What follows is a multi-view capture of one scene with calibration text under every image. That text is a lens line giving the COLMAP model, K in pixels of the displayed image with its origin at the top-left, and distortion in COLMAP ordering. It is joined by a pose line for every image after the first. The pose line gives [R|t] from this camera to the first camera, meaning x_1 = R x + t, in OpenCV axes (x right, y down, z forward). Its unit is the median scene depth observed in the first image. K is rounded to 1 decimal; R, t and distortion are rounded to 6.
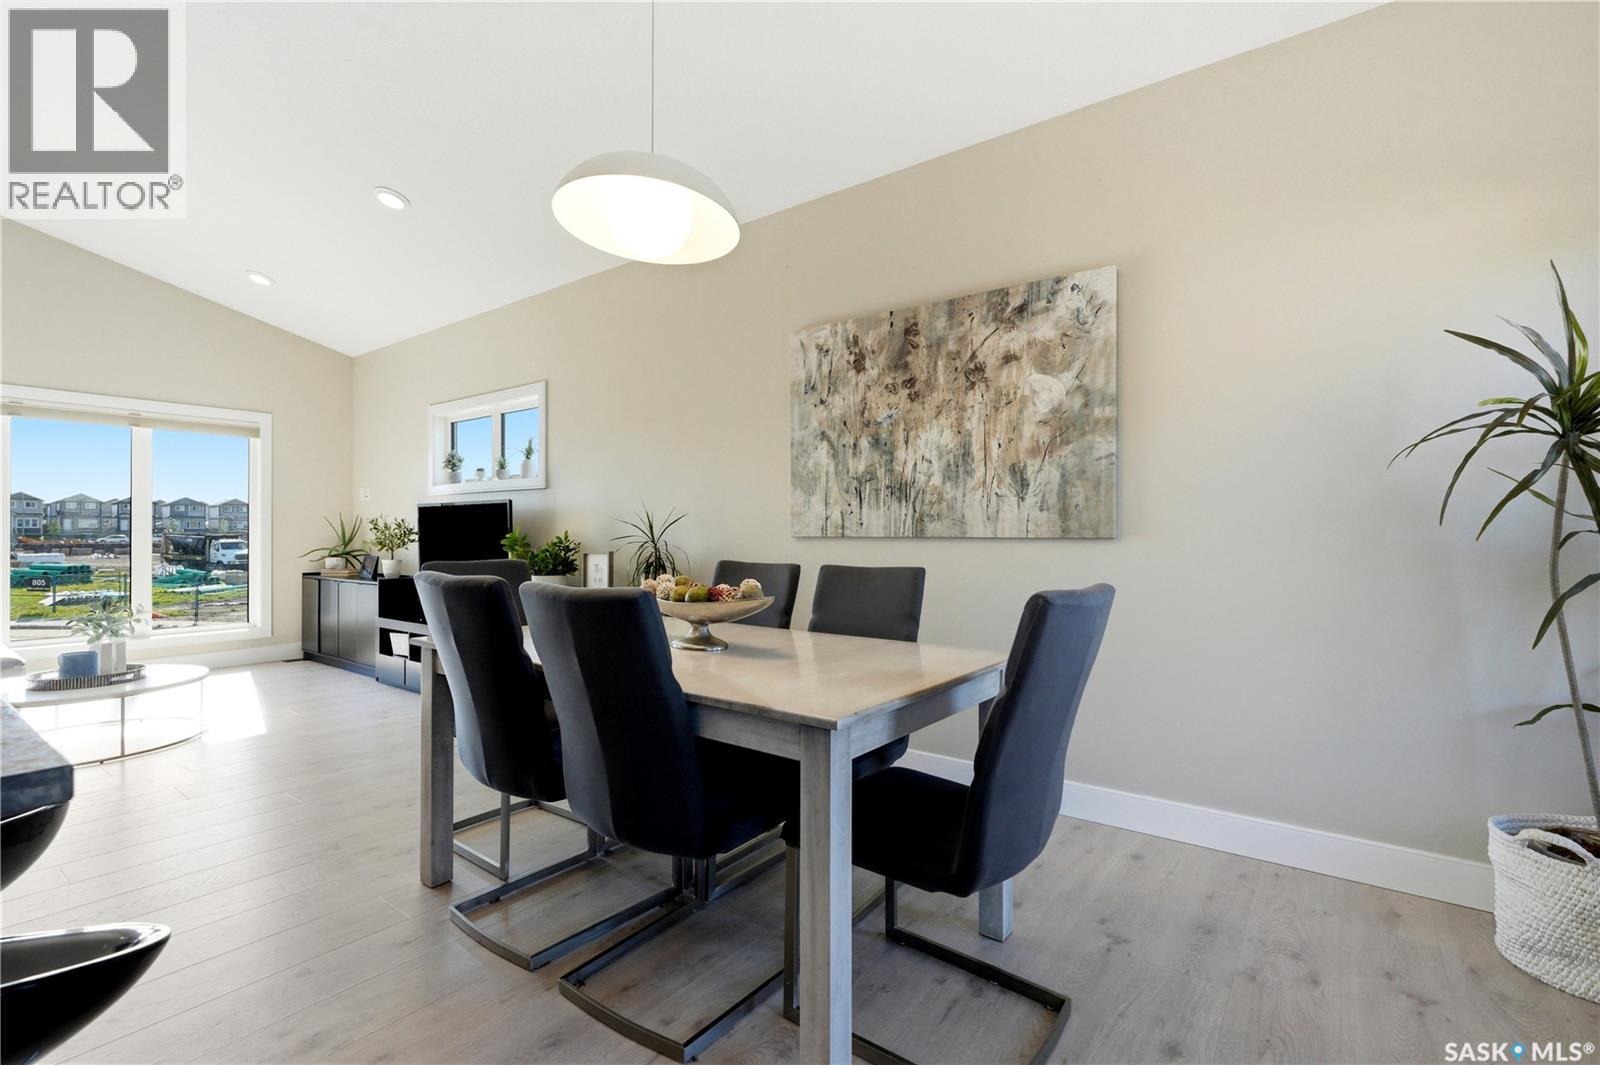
lens RADIAL K [[733.4, 0, 829.5], [0, 733.4, 530.7], [0, 0, 1]] dist [-0.004404, 0.003091]
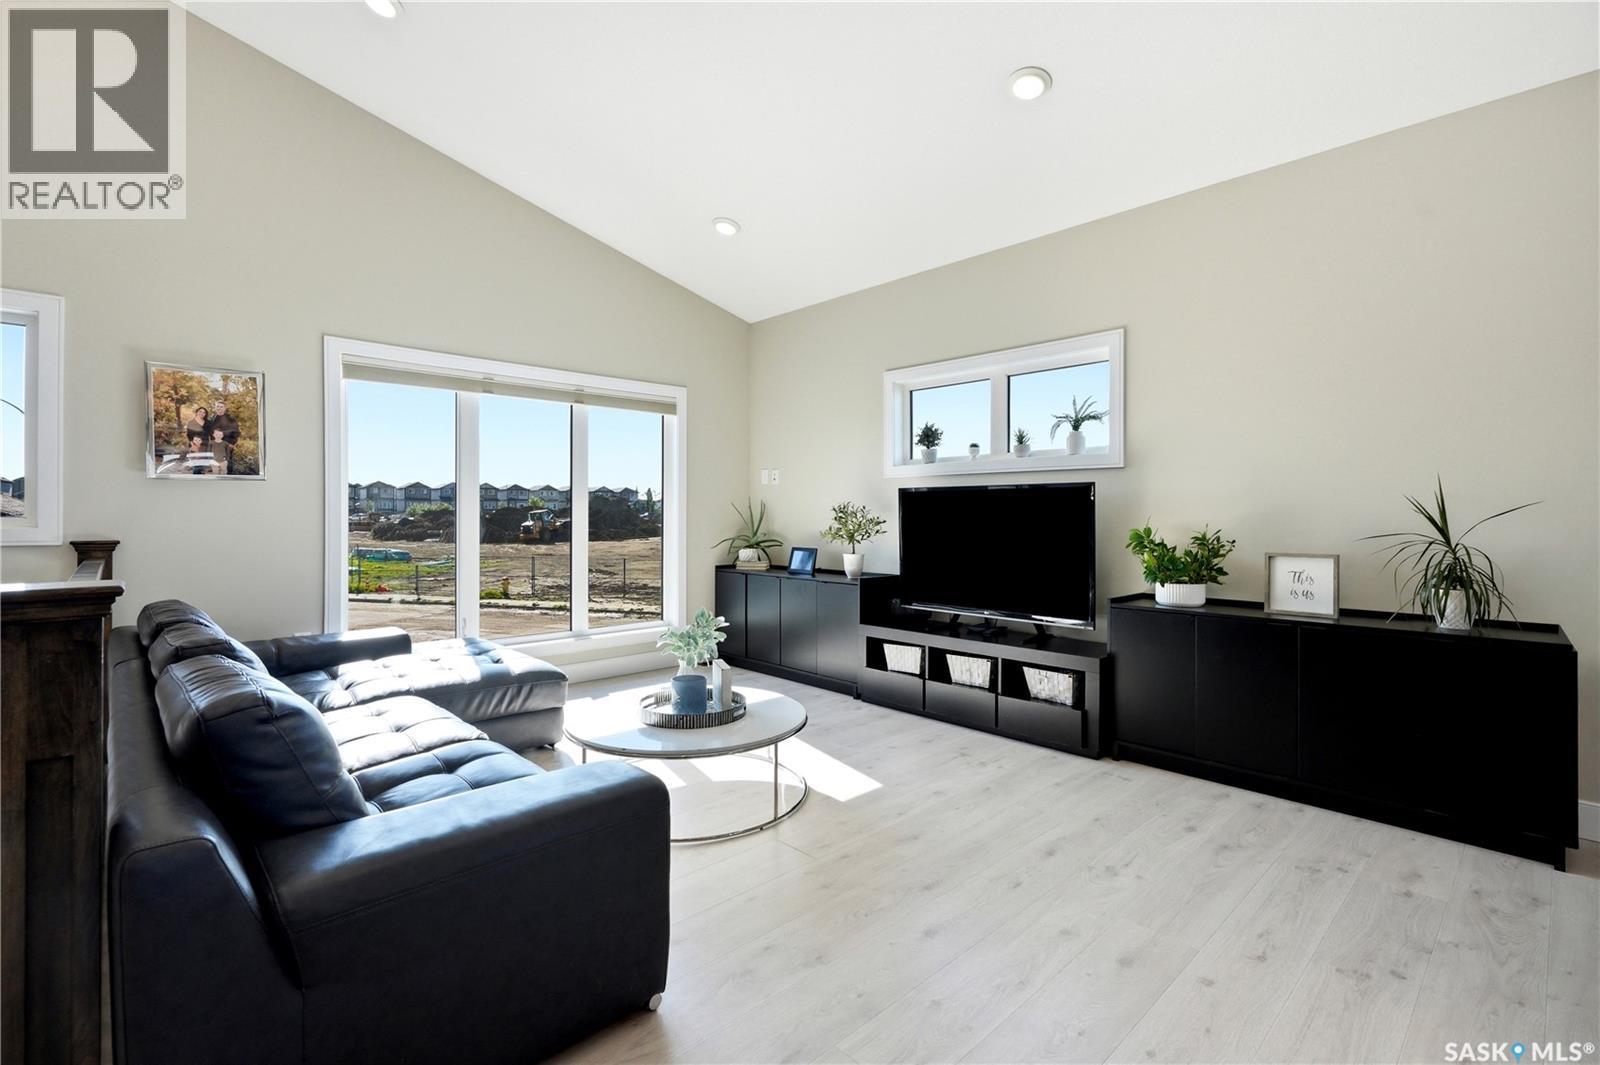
lens RADIAL K [[733.4, 0, 814.9], [0, 733.4, 515.4], [0, 0, 1]] dist [-0.004404, 0.003091]
pose [[0.984646, 0.001910, -0.174555, -0.495668], [-0.000800, 0.999979, 0.006429, -0.010128], [0.174564, -0.006190, 0.984626, 0.157111]]
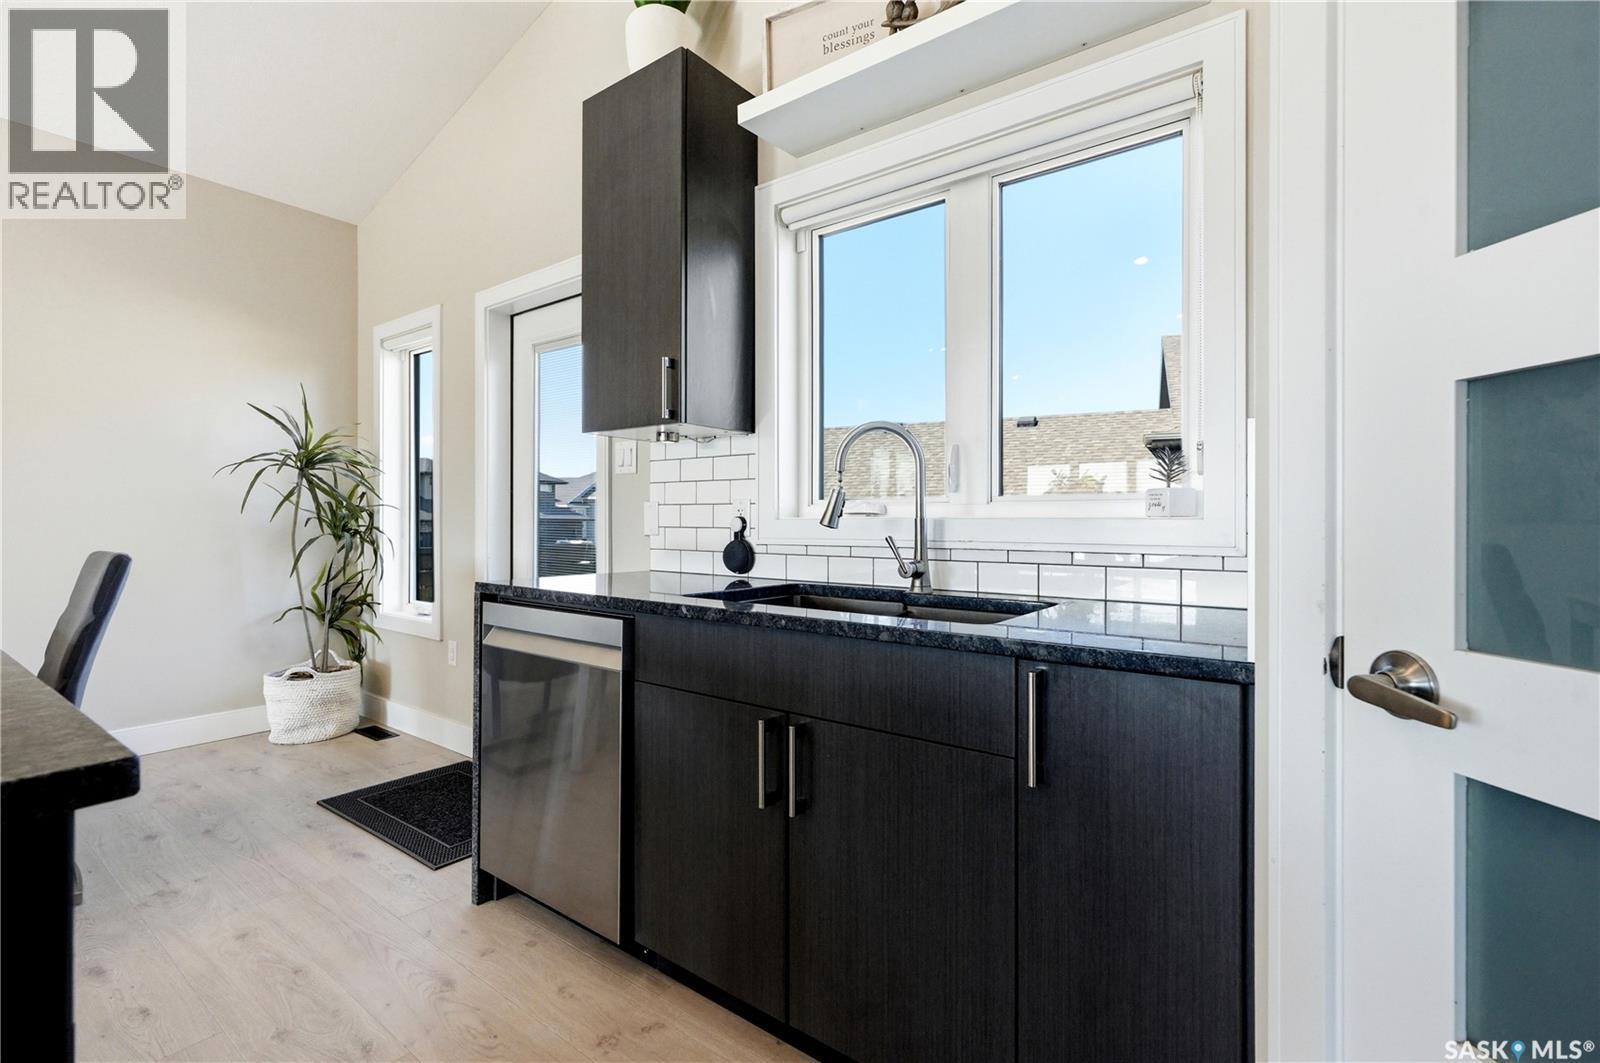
lens RADIAL K [[733.4, 0, 792.1], [0, 733.4, 523.9], [0, 0, 1]] dist [-0.004404, 0.003091]
pose [[0.031261, -0.002358, 0.999508, -0.298115], [-0.002271, 0.999994, 0.002430, 0.003208], [-0.999509, -0.002346, 0.031255, -0.125125]]
